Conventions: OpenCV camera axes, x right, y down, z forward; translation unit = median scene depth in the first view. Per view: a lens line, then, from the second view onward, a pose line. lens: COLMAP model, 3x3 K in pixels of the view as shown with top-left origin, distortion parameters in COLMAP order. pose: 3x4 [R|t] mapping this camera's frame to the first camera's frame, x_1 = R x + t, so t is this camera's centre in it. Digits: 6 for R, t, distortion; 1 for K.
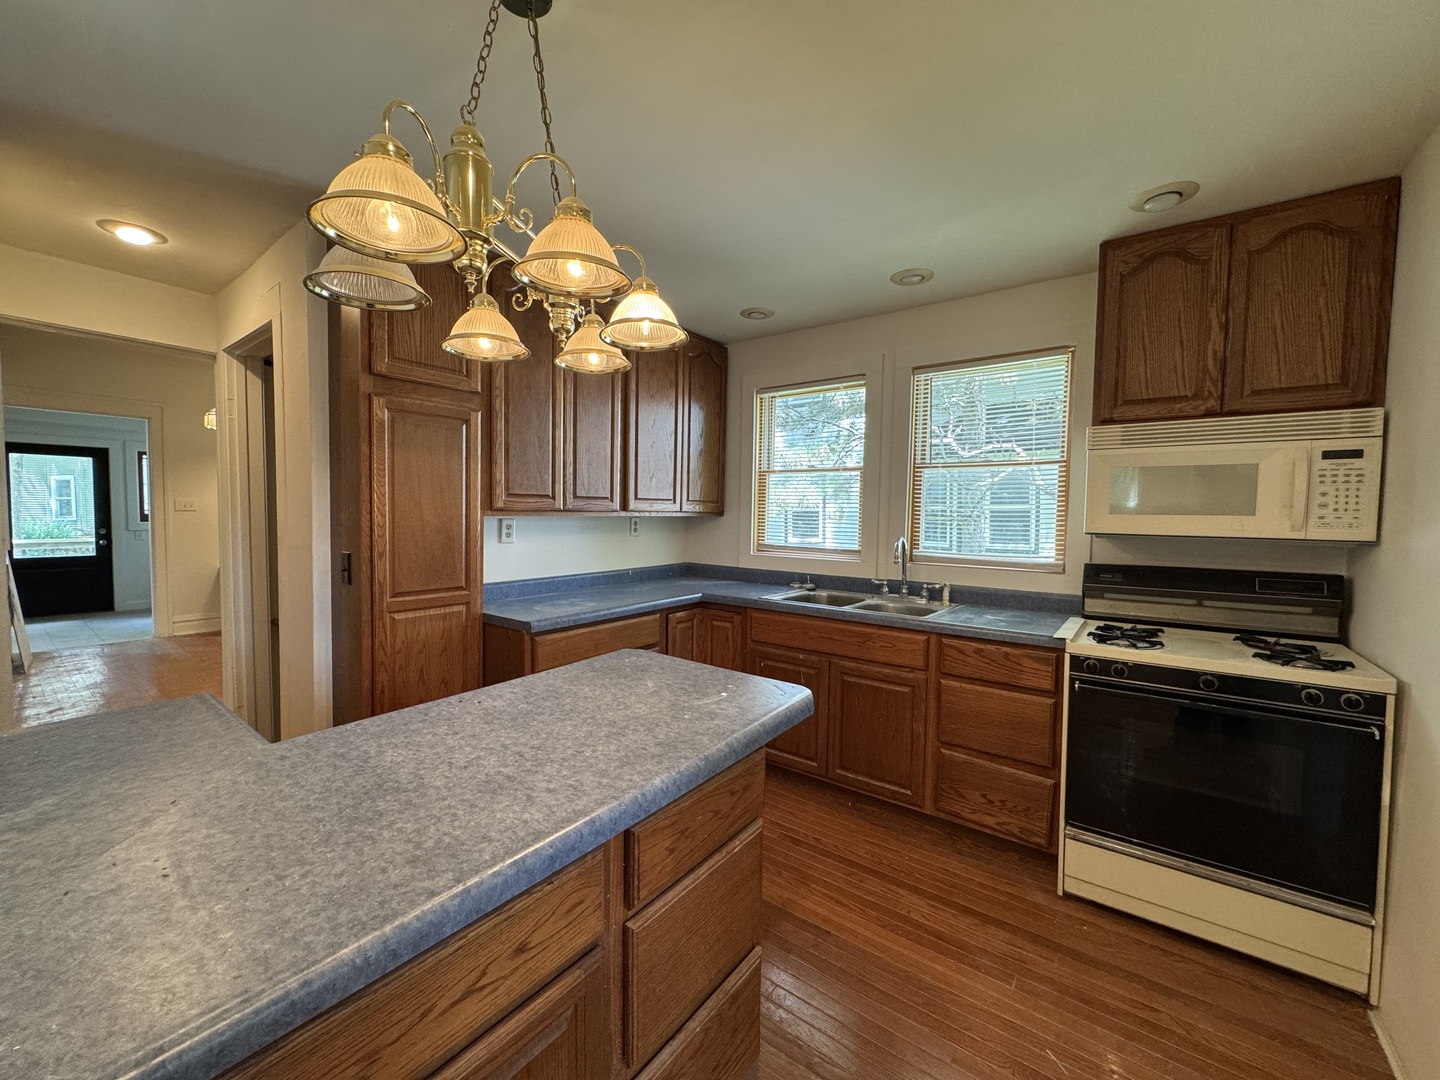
lens RADIAL K [[573.6, 0, 718.4], [0, 573.6, 539.0], [0, 0, 1]] dist [-0.003442, -0.000118]
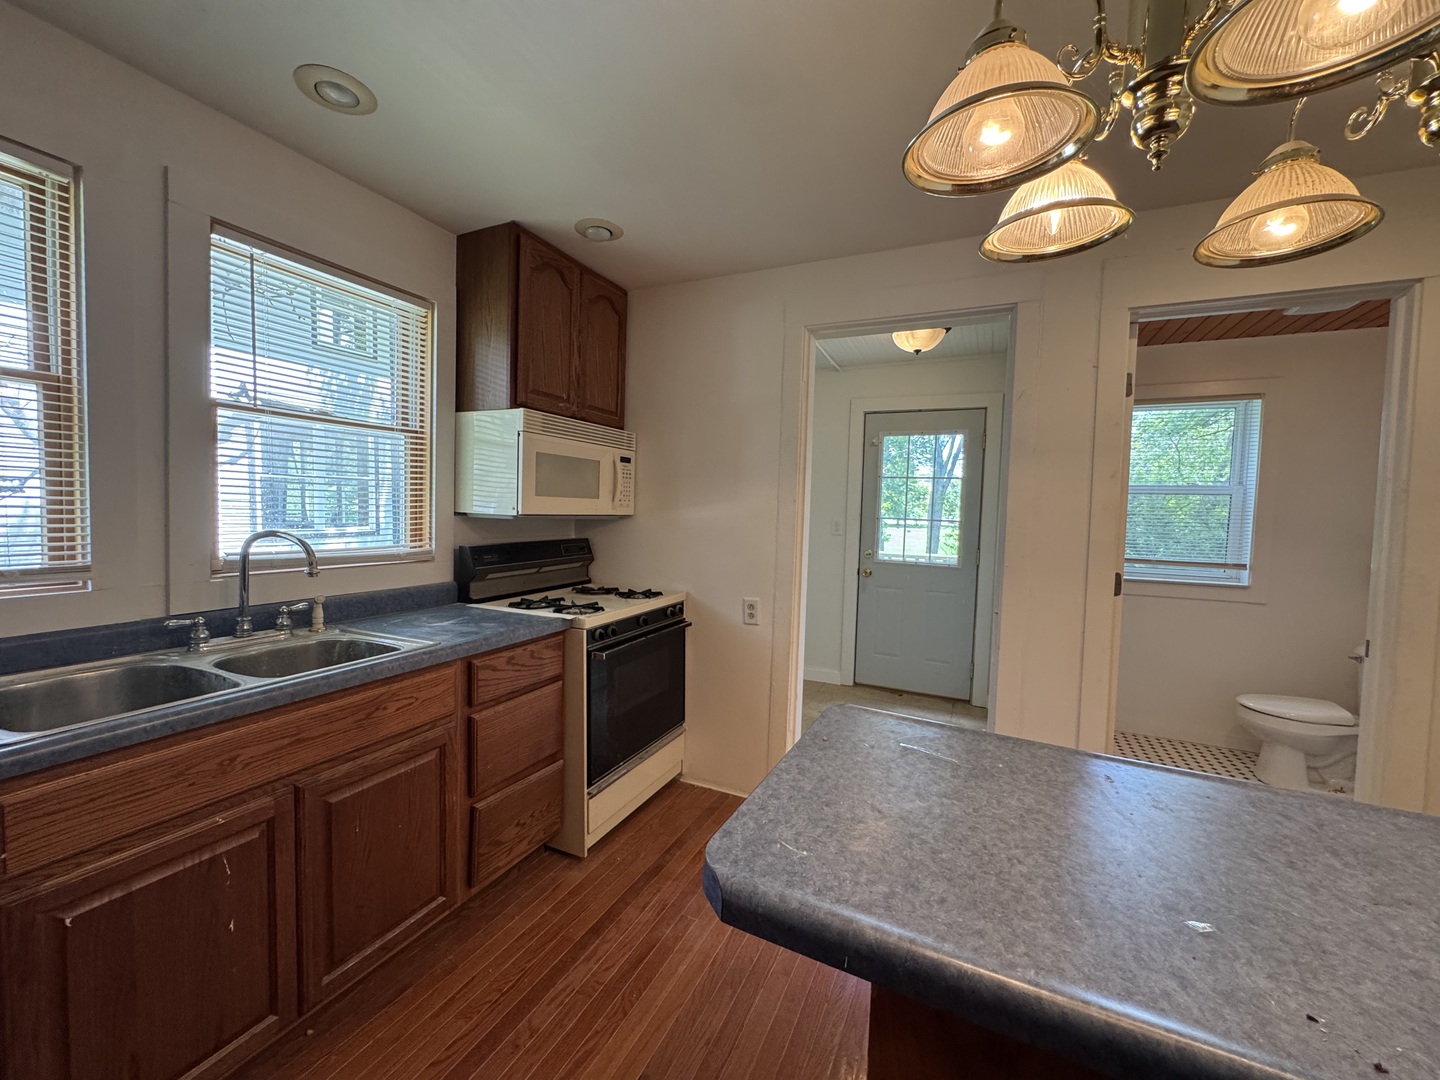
lens RADIAL K [[573.6, 0, 718.4], [0, 573.6, 539.0], [0, 0, 1]] dist [-0.003442, -0.000118]
pose [[-0.202937, -0.068492, 0.976793, -0.454425], [0.019638, 0.997065, 0.073993, -0.038920], [-0.978995, 0.034198, -0.200996, 0.965256]]
